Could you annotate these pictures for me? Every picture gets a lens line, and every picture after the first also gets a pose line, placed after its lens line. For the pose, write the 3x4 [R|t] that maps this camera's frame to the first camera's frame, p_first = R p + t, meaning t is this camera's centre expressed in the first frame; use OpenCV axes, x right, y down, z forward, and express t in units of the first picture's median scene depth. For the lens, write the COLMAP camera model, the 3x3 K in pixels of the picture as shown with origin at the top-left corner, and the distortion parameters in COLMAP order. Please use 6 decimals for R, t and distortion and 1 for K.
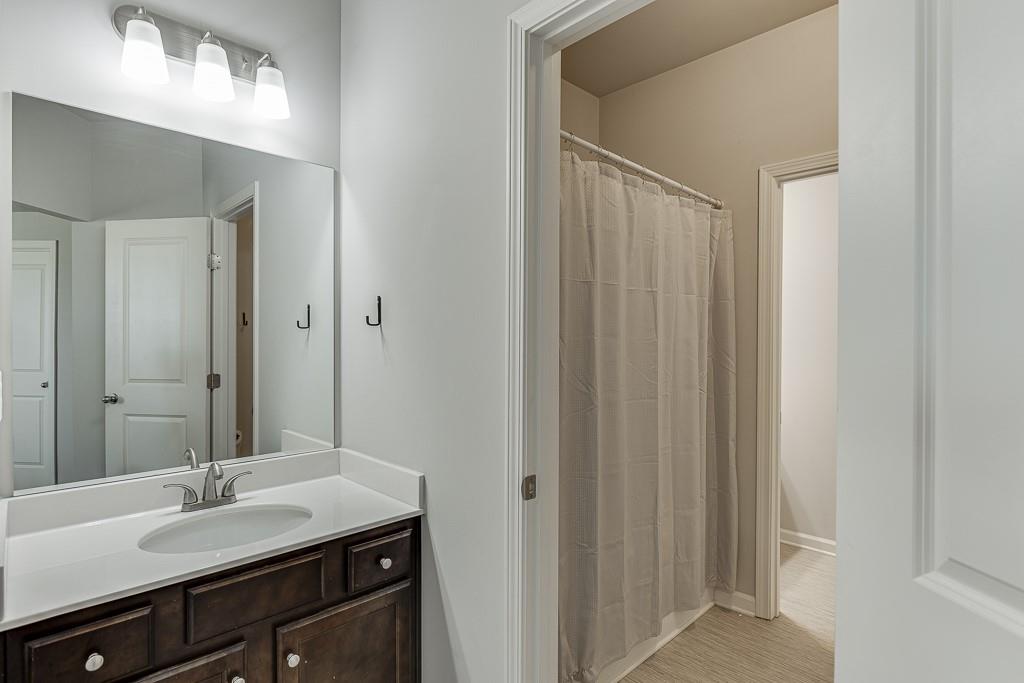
lens RADIAL K [[504.7, 0, 512.0], [0, 504.7, 341.5], [0, 0, 1]] dist [-0.013377, -0.000410]
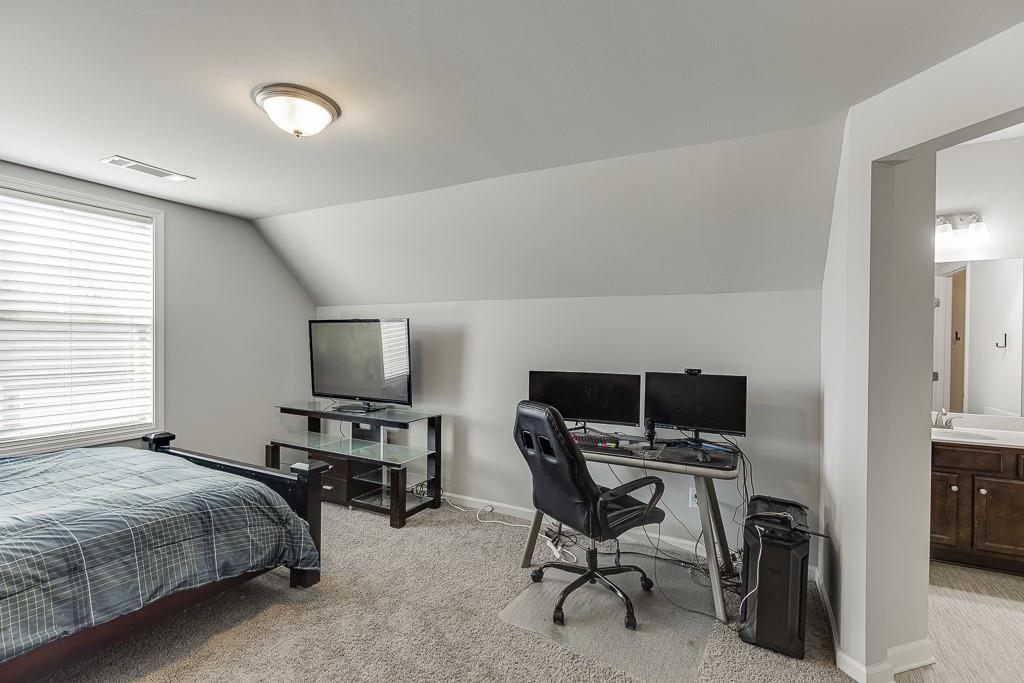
lens RADIAL K [[463.3, 0, 523.3], [0, 463.3, 341.9], [0, 0, 1]] dist [0.006773, -0.000705]
pose [[0.331098, 0.009098, -0.943553, 0.722487], [-0.011474, 0.999918, 0.005615, -0.046819], [0.943527, 0.008968, 0.331175, -1.406904]]
